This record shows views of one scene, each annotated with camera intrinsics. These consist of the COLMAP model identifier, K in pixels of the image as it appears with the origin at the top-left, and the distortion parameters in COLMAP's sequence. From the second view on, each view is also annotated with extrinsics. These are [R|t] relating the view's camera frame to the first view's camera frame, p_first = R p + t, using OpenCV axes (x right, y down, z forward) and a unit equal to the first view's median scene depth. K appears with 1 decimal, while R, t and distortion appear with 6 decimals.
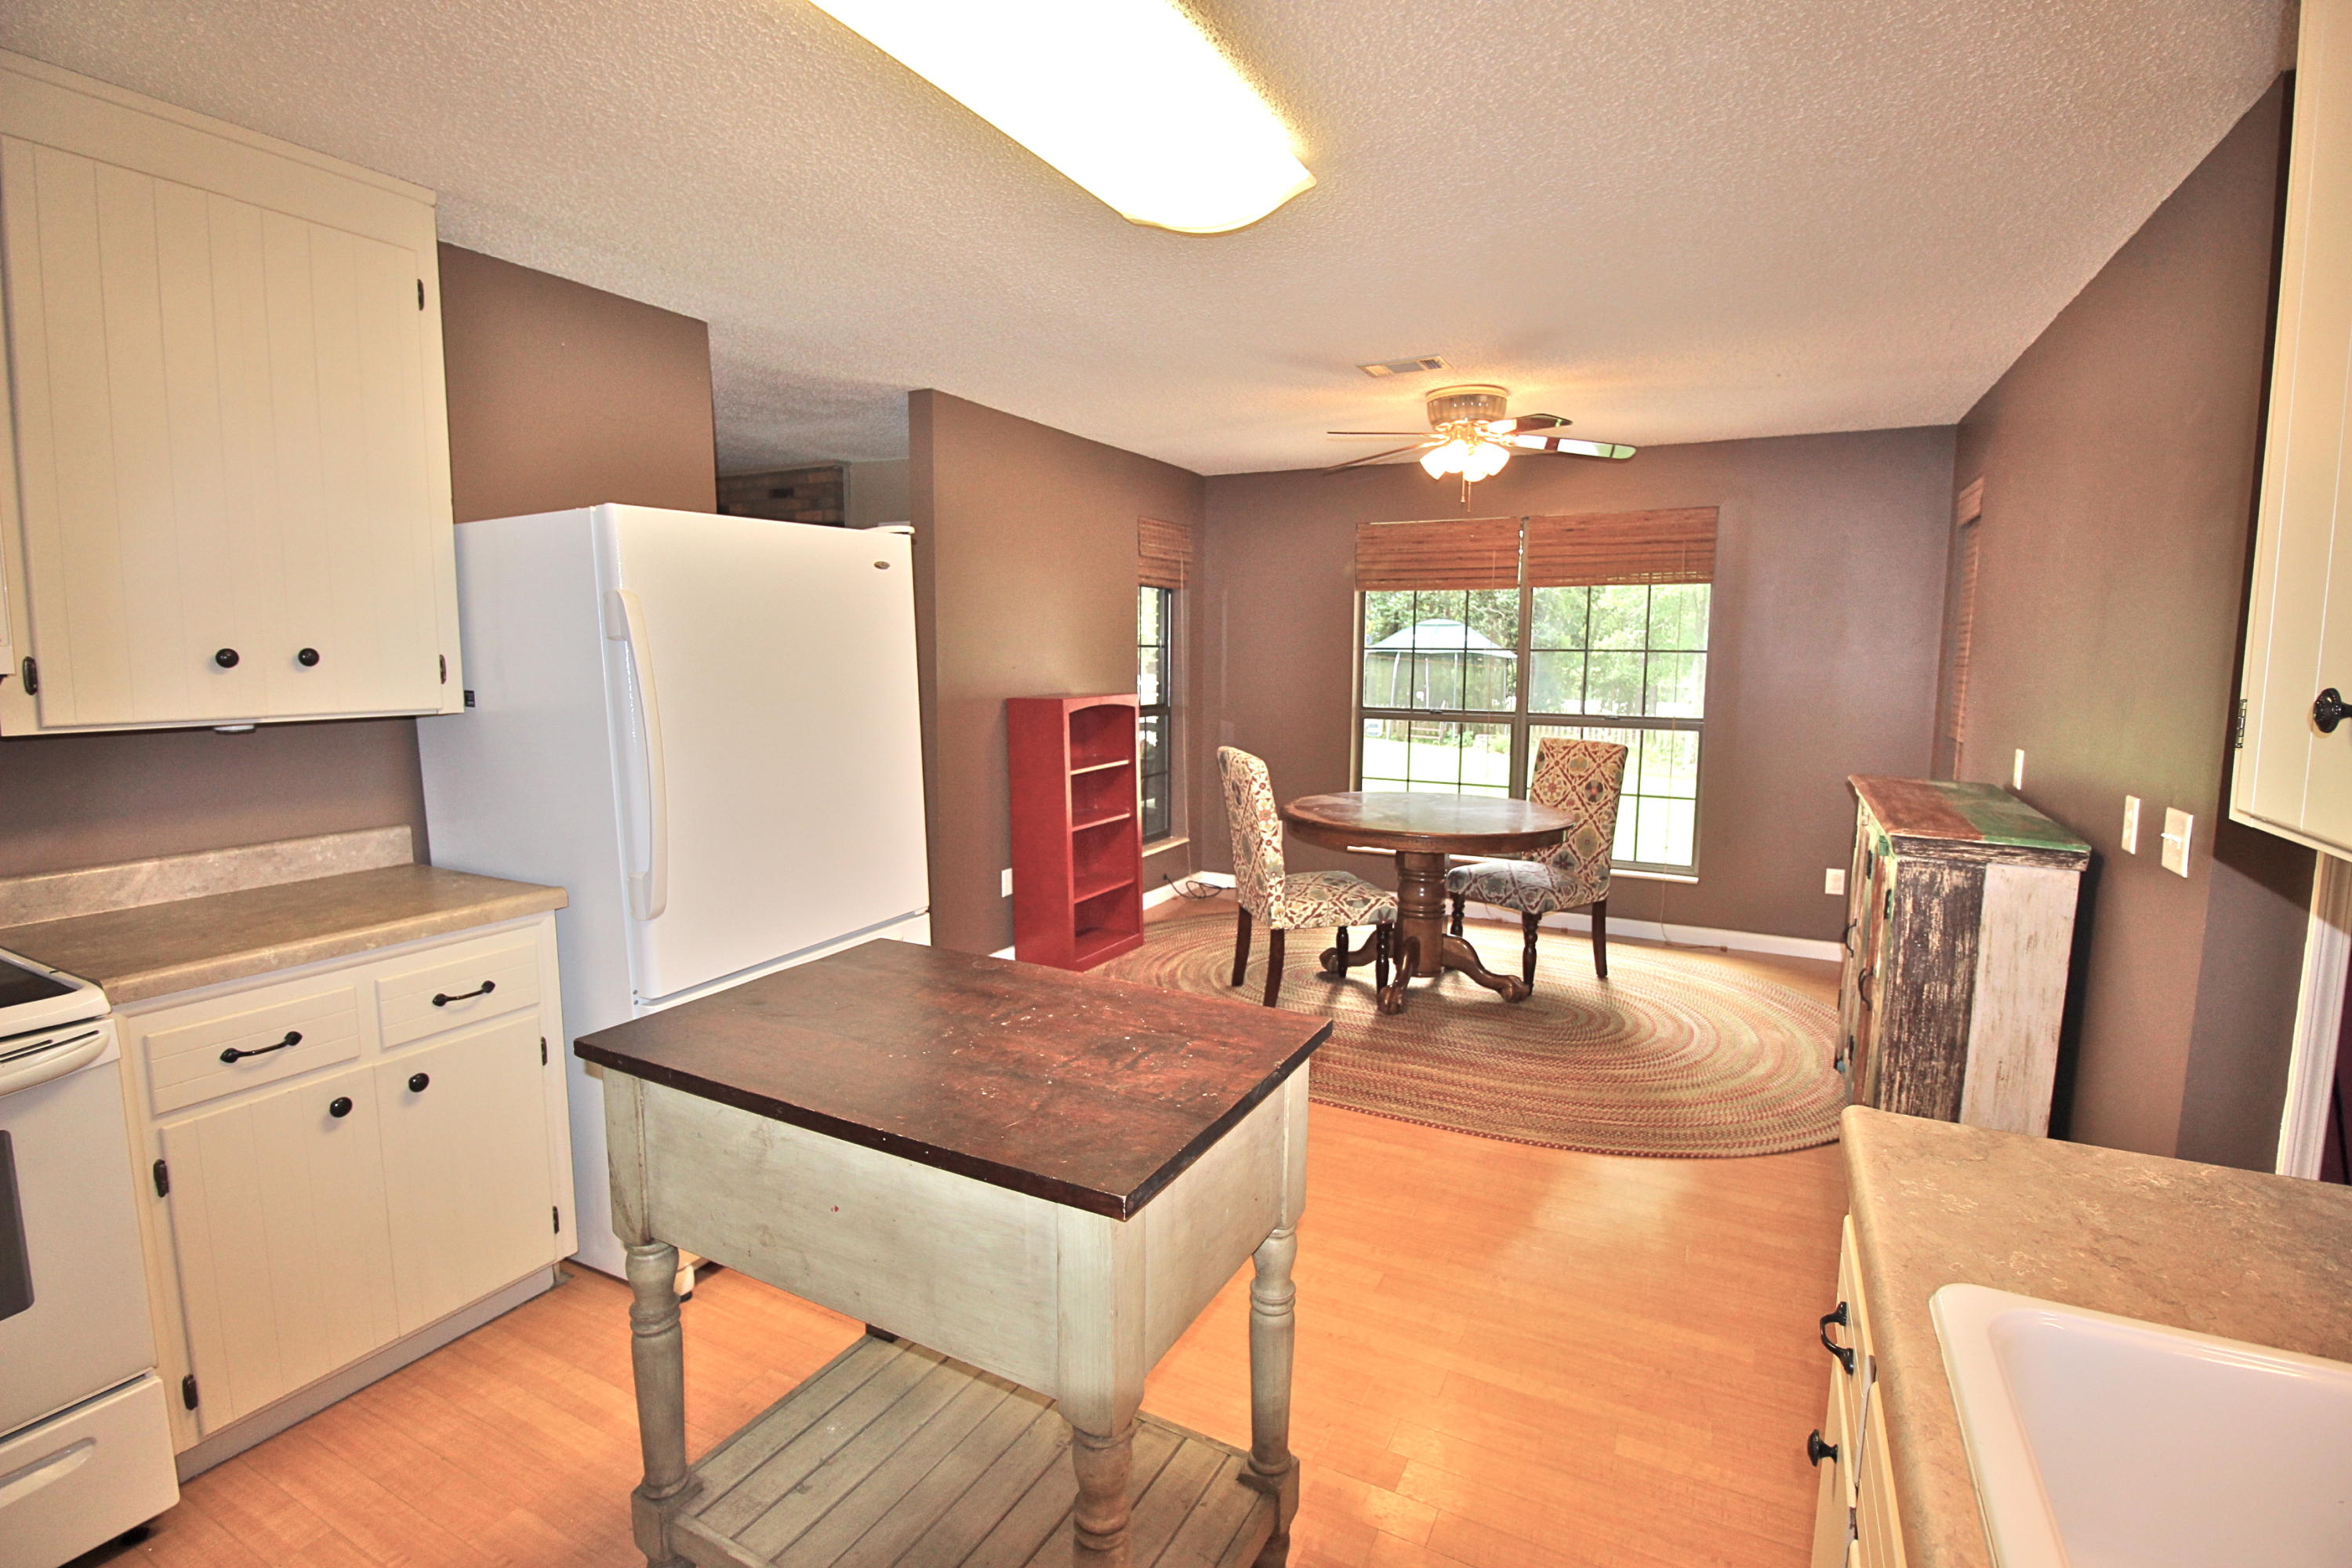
lens RADIAL K [[1086.2, 0, 1190.6], [0, 1086.2, 764.2], [0, 0, 1]] dist [-0.004205, -0.010421]
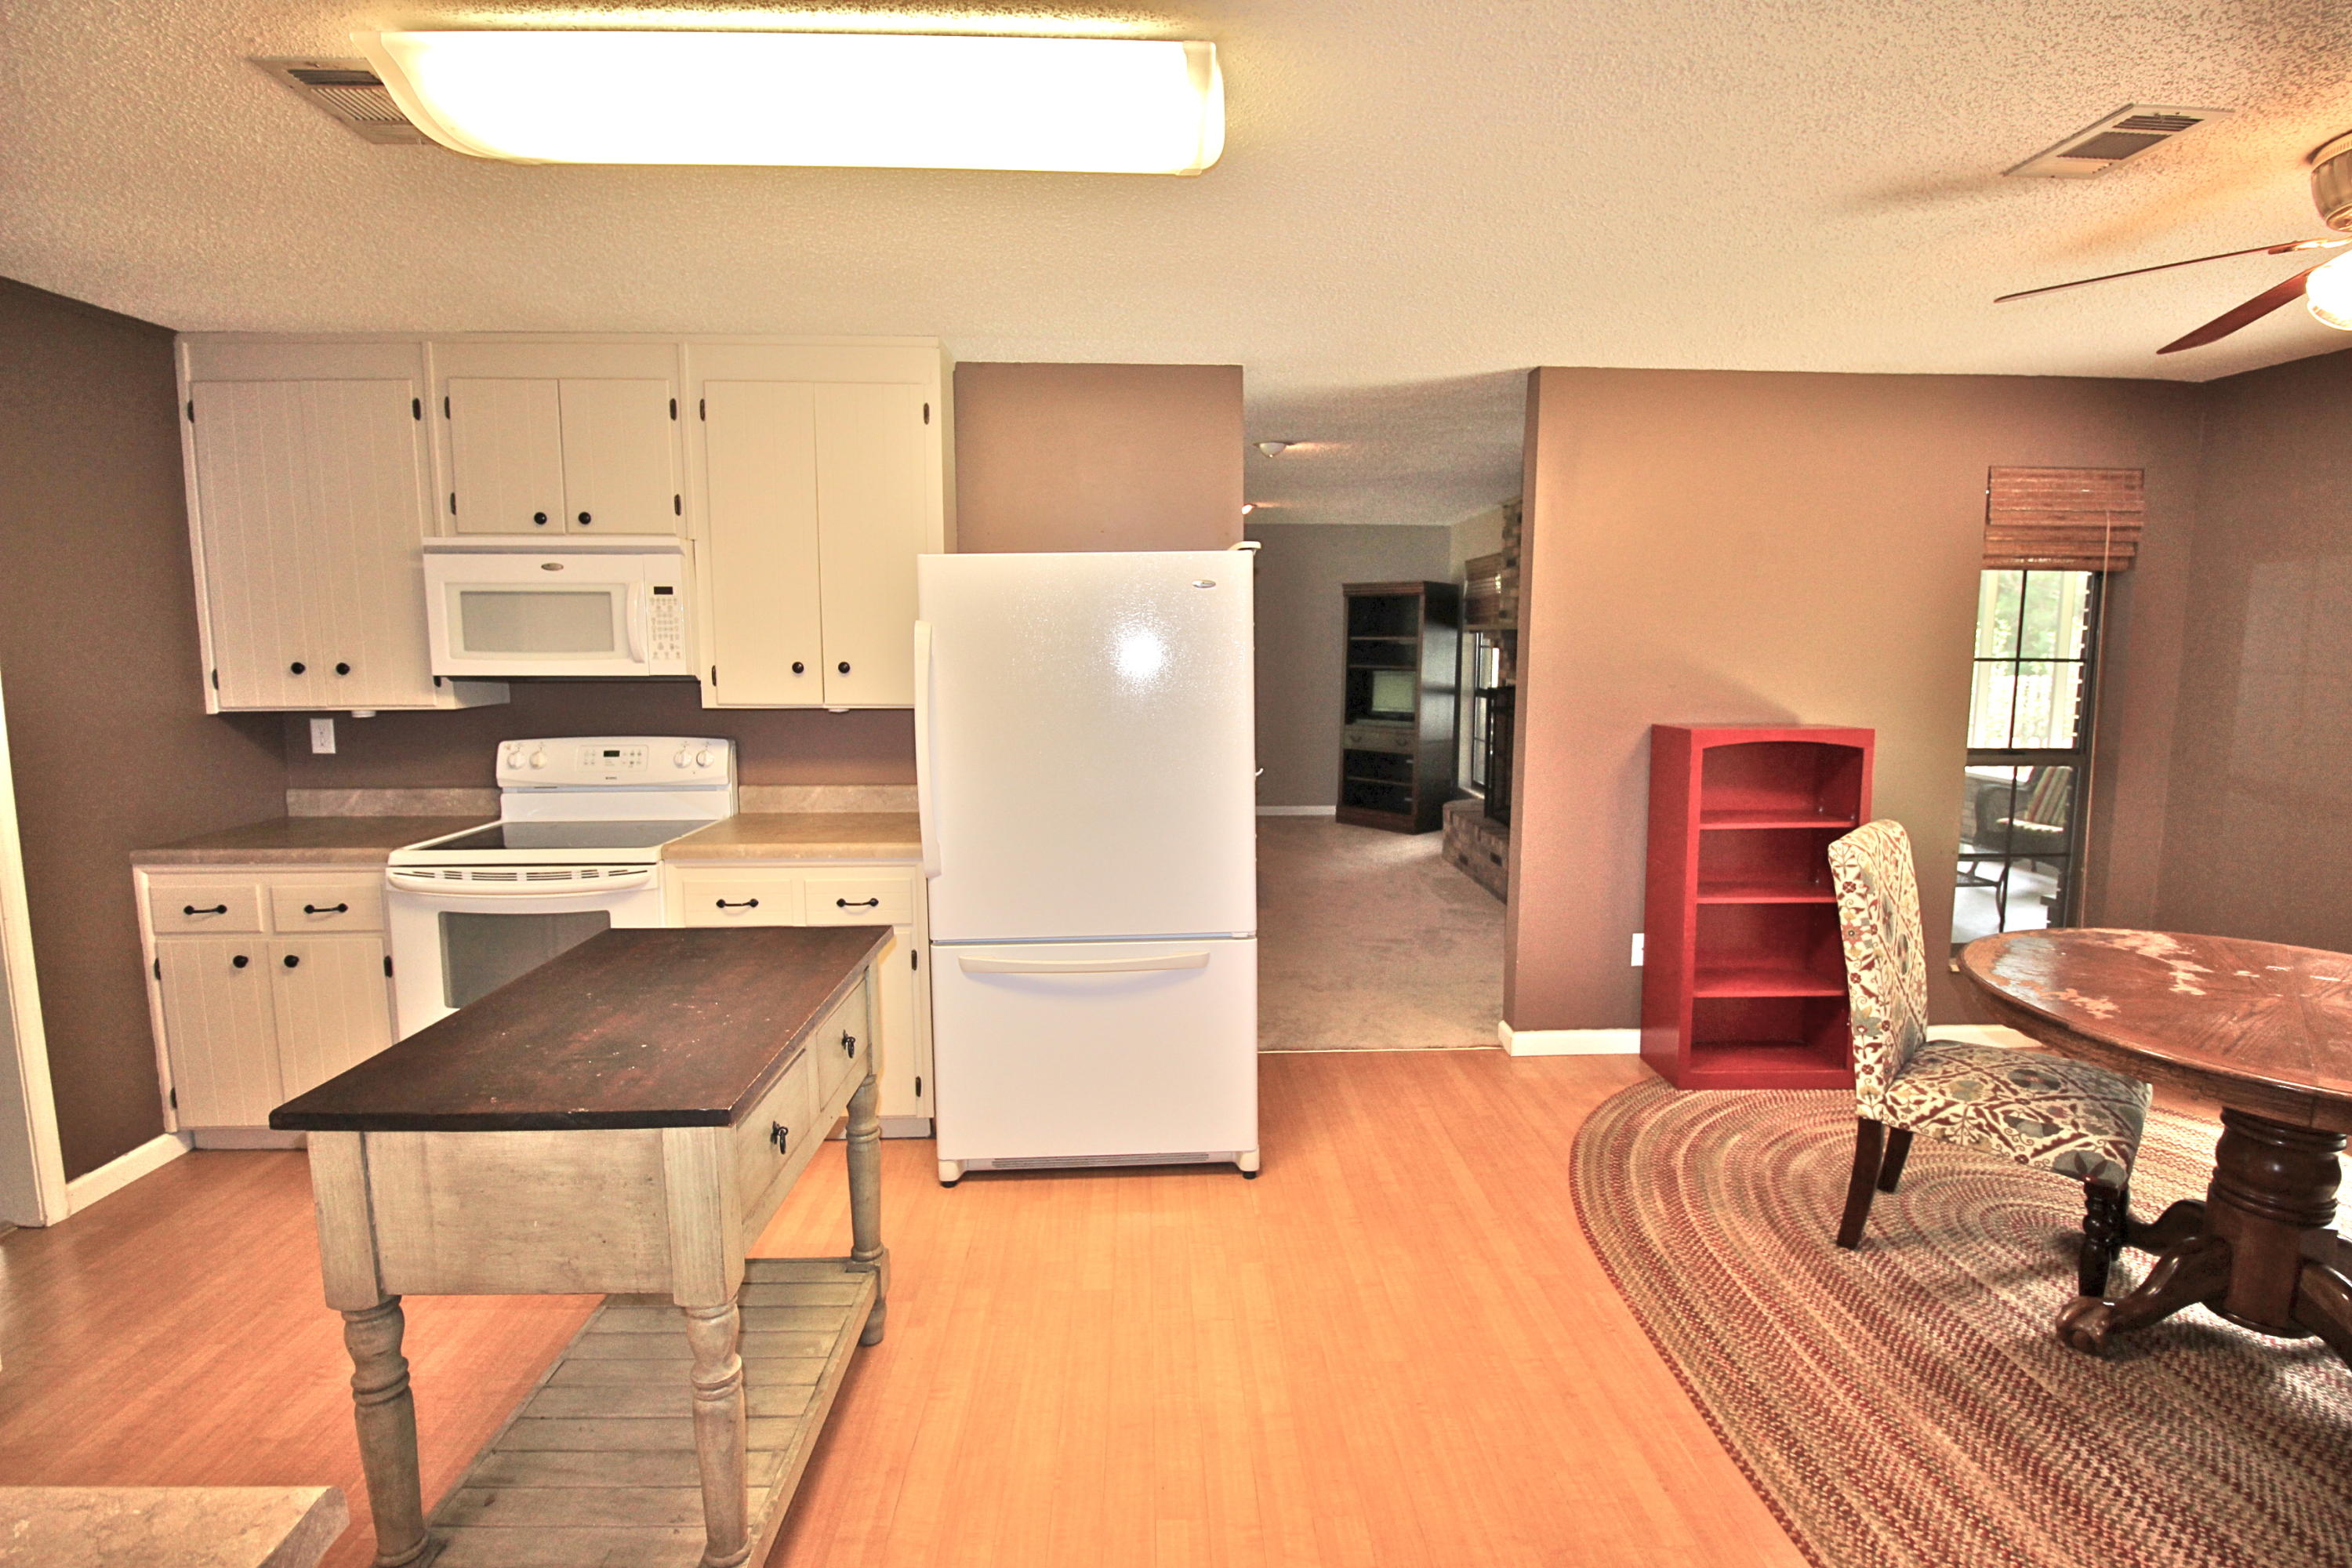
lens RADIAL K [[1086.2, 0, 1194.0], [0, 1086.2, 759.5], [0, 0, 1]] dist [-0.004205, -0.010421]
pose [[0.493969, 0.091532, -0.864648, 0.370663], [-0.094175, 0.994225, 0.051447, -0.045024], [0.864364, 0.056015, 0.499737, 0.307103]]
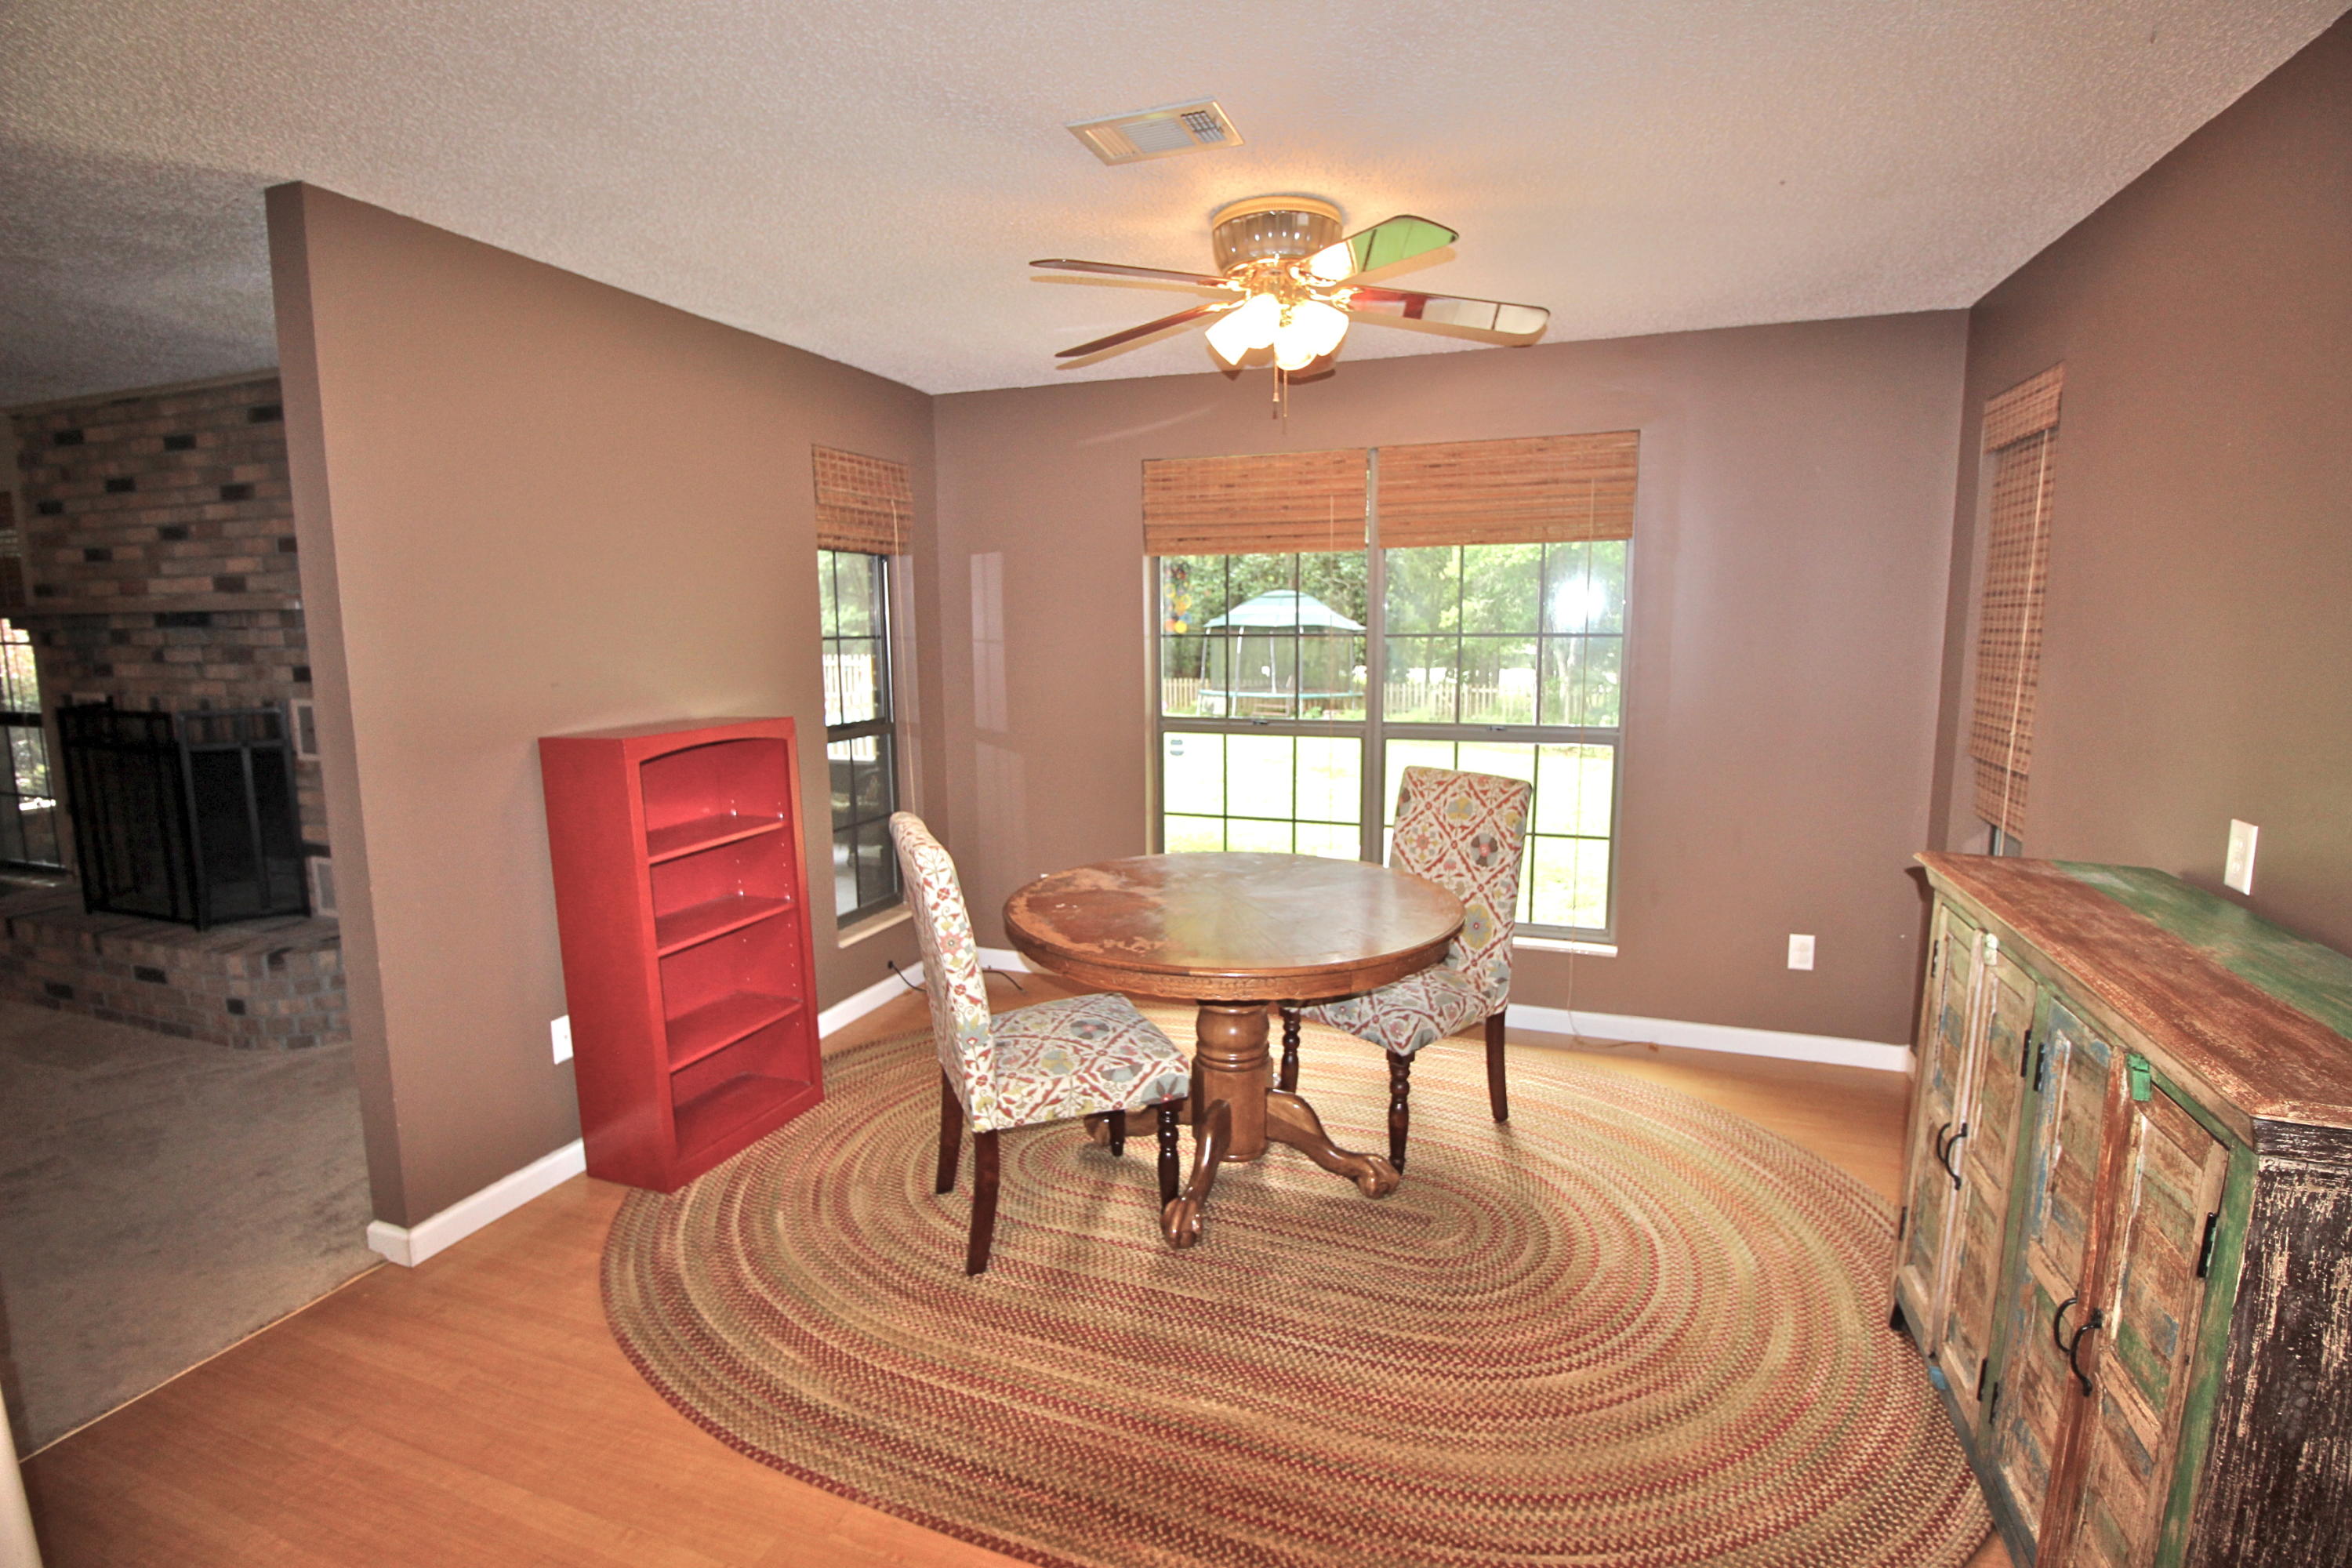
lens RADIAL K [[1086.2, 0, 1188.5], [0, 1086.2, 763.7], [0, 0, 1]] dist [-0.004205, -0.010421]
pose [[0.991052, -0.032207, 0.129532, 0.108334], [0.028982, 0.999223, 0.026706, -0.053097], [-0.130292, -0.022713, 0.991216, 0.370131]]
